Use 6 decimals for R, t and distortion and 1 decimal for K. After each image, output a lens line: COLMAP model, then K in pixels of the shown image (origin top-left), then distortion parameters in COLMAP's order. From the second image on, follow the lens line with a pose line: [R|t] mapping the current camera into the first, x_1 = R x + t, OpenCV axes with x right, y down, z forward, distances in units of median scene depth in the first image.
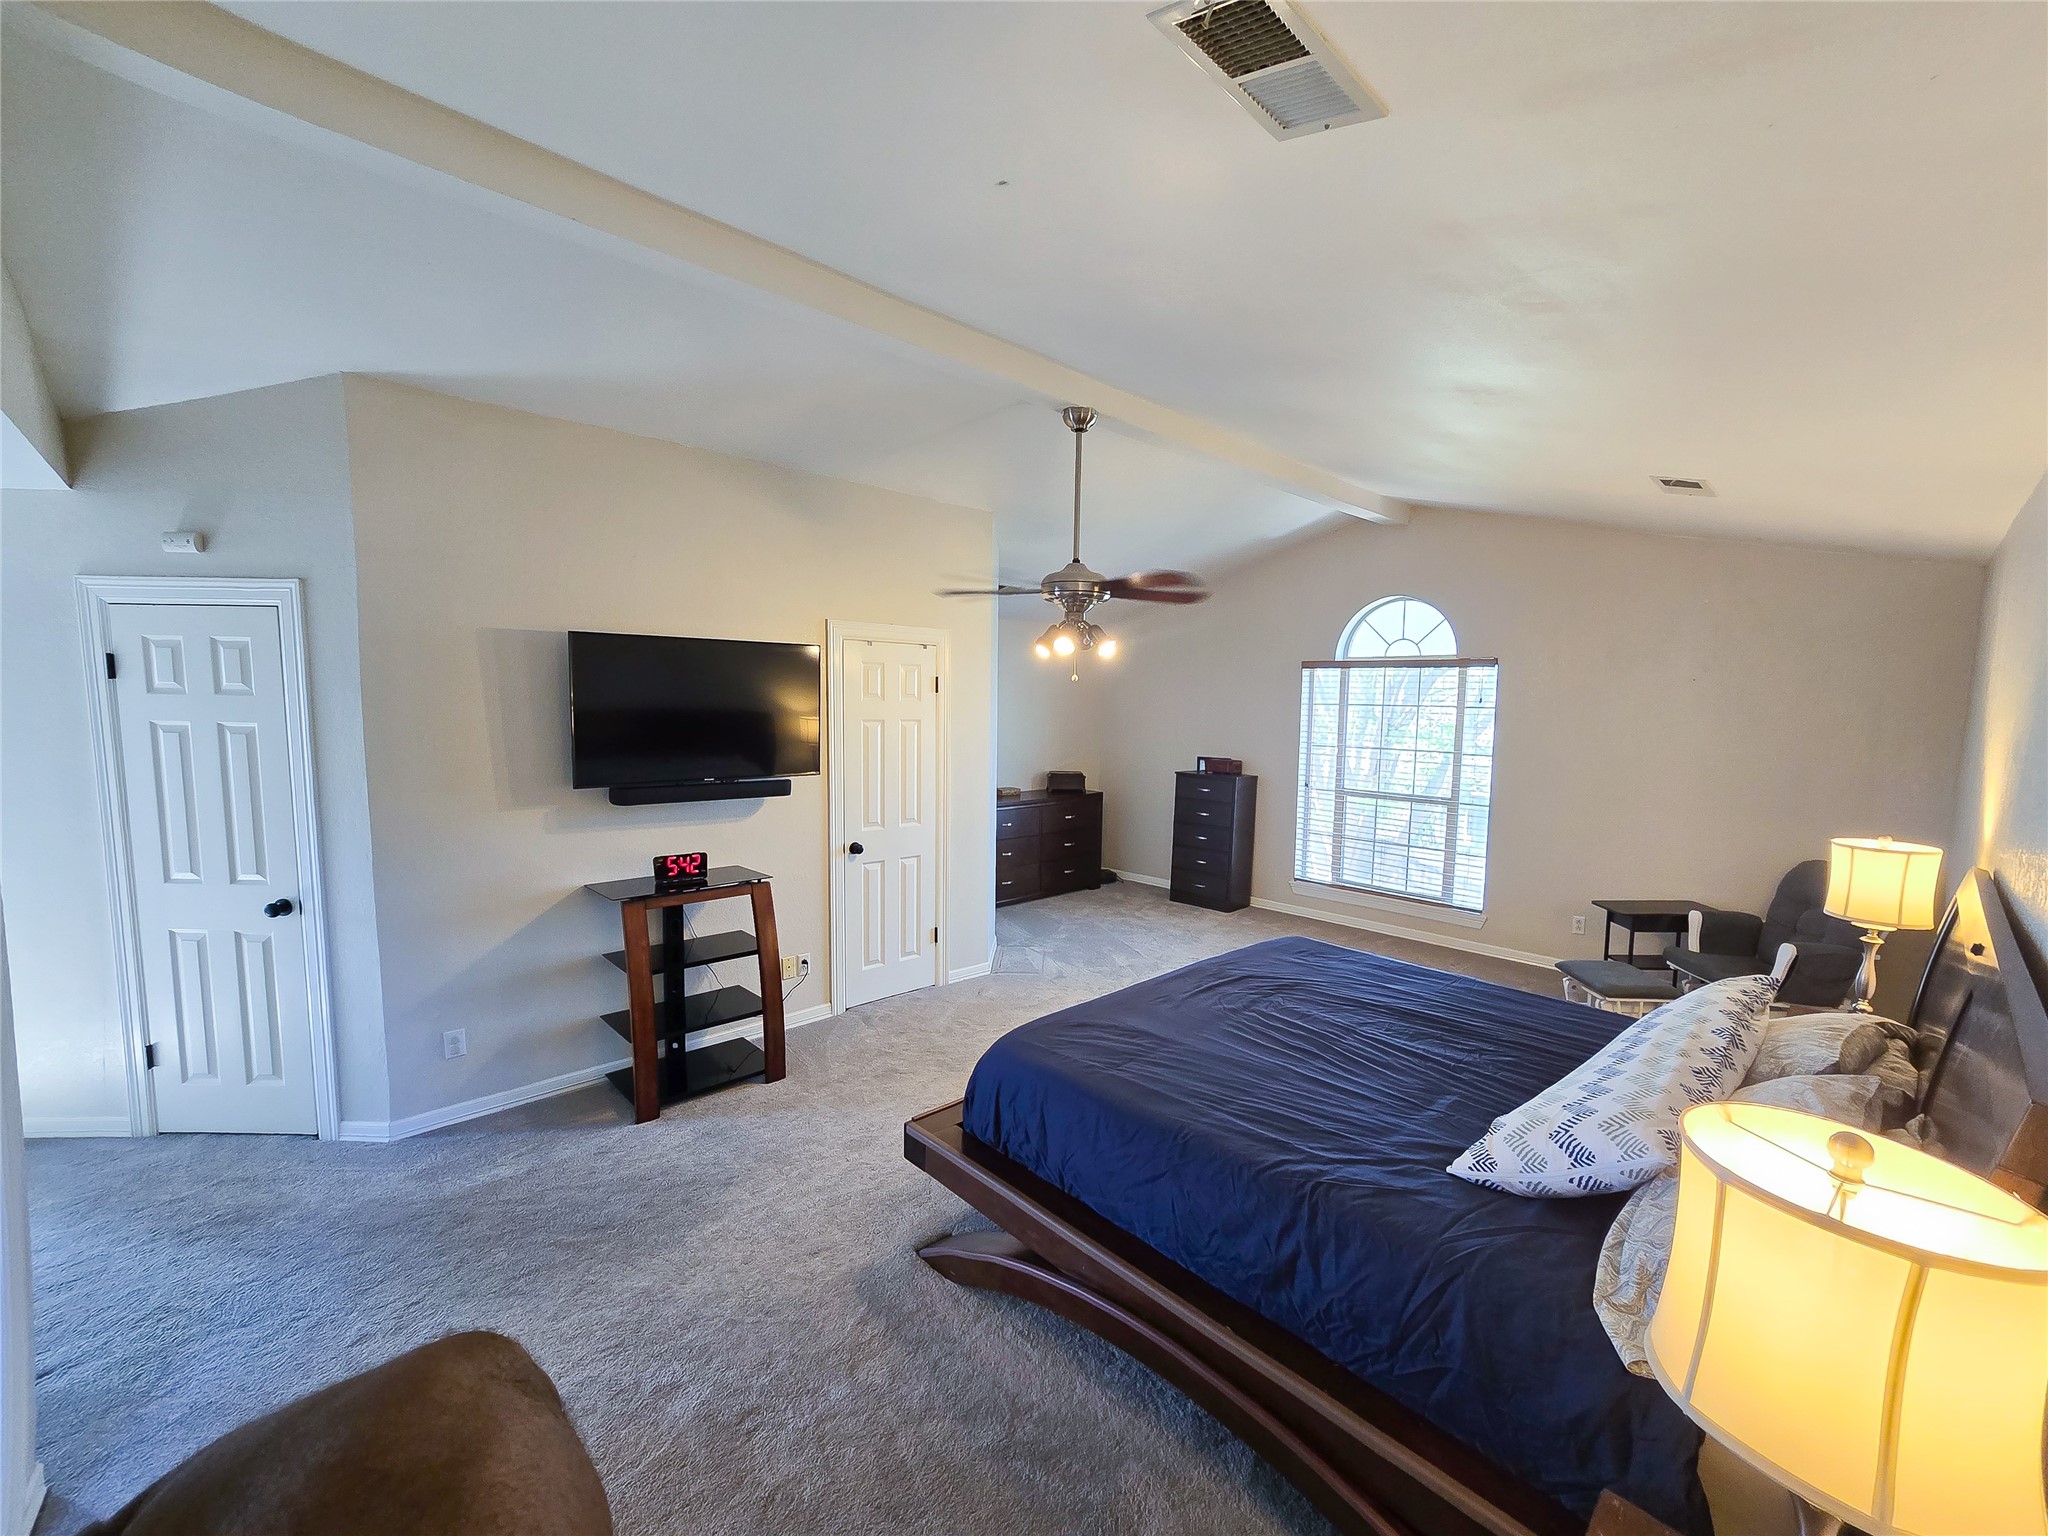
lens RADIAL K [[840.2, 0, 1036.9], [0, 840.2, 769.6], [0, 0, 1]] dist [-0.013590, 0.007071]
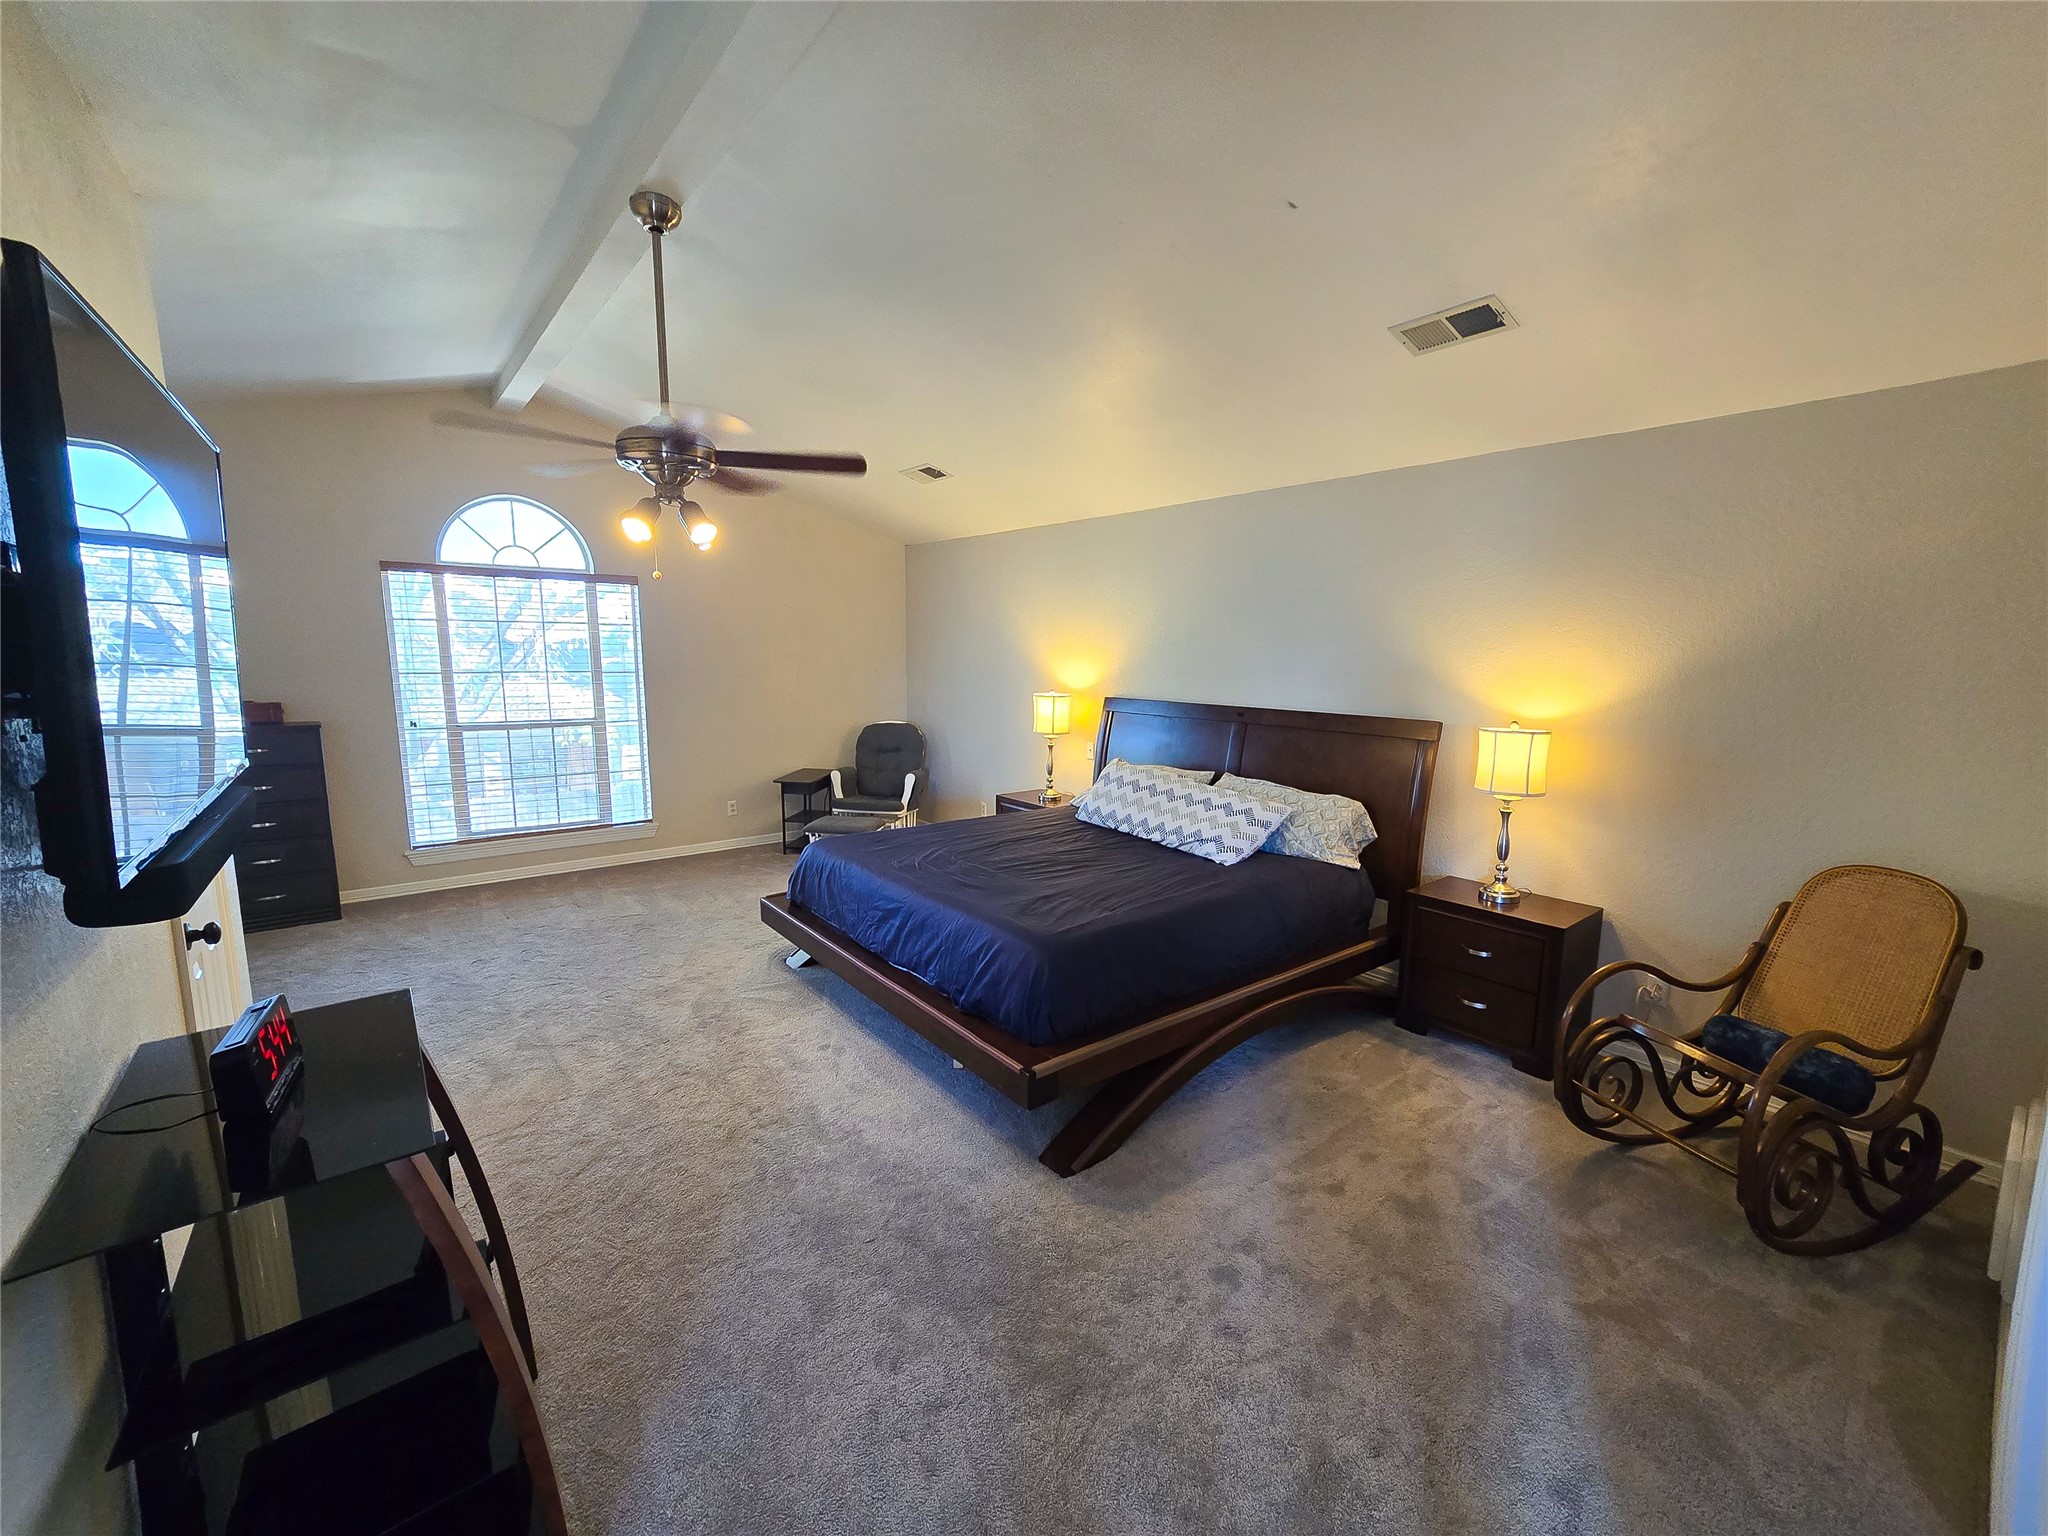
lens RADIAL K [[840.2, 0, 1045.4], [0, 840.2, 769.7], [0, 0, 1]] dist [-0.013590, 0.007071]
pose [[0.083002, -0.154682, 0.984471, -0.413929], [0.072439, 0.986203, 0.148847, -0.013258], [-0.993913, 0.058959, 0.093062, 0.368654]]
